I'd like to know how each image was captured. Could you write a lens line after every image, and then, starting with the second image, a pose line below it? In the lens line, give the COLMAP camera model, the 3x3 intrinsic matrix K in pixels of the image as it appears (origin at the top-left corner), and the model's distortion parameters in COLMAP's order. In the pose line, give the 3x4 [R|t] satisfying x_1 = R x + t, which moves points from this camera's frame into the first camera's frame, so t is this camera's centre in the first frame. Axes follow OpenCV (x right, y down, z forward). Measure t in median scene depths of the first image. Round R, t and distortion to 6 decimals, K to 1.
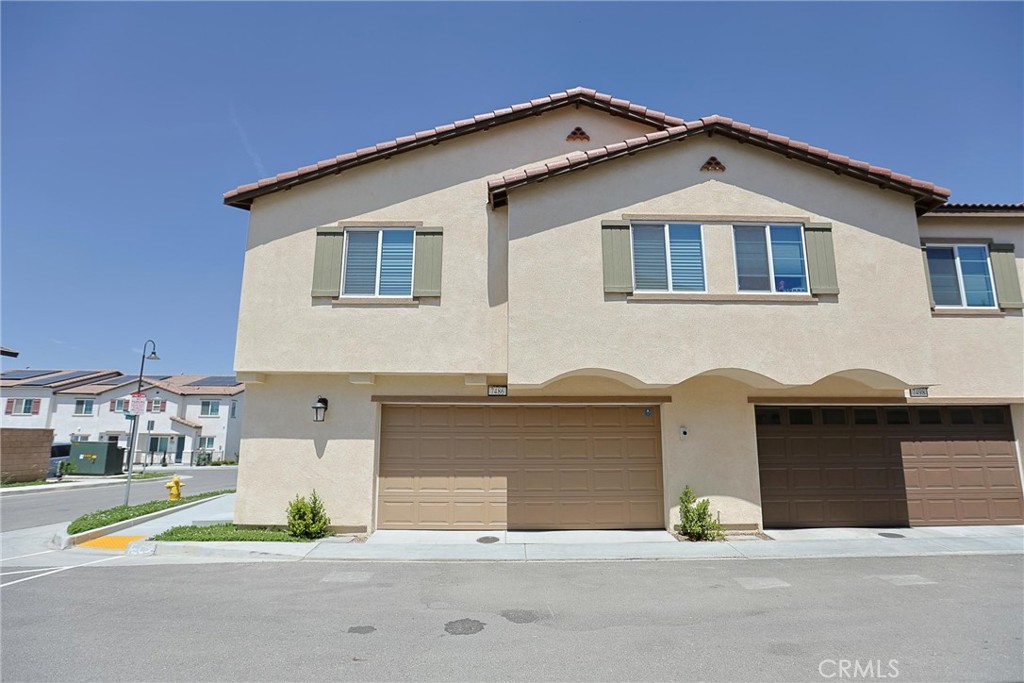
lens RADIAL K [[497.1, 0, 511.1], [0, 497.1, 363.9], [0, 0, 1]] dist [-0.040867, 0.017431]
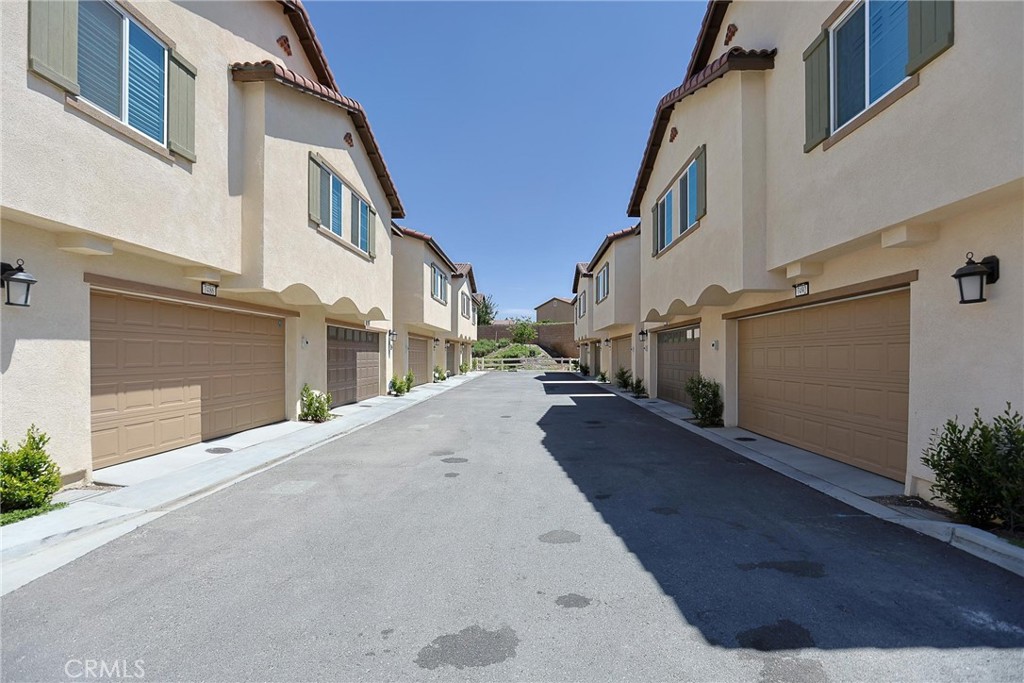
lens RADIAL K [[497.1, 0, 511.1], [0, 497.1, 363.9], [0, 0, 1]] dist [-0.040867, 0.017431]
pose [[0.055863, -0.019058, 0.998257, -0.889955], [-0.155658, 0.987426, 0.027562, 0.079135], [-0.986230, -0.156926, 0.052195, 0.414315]]
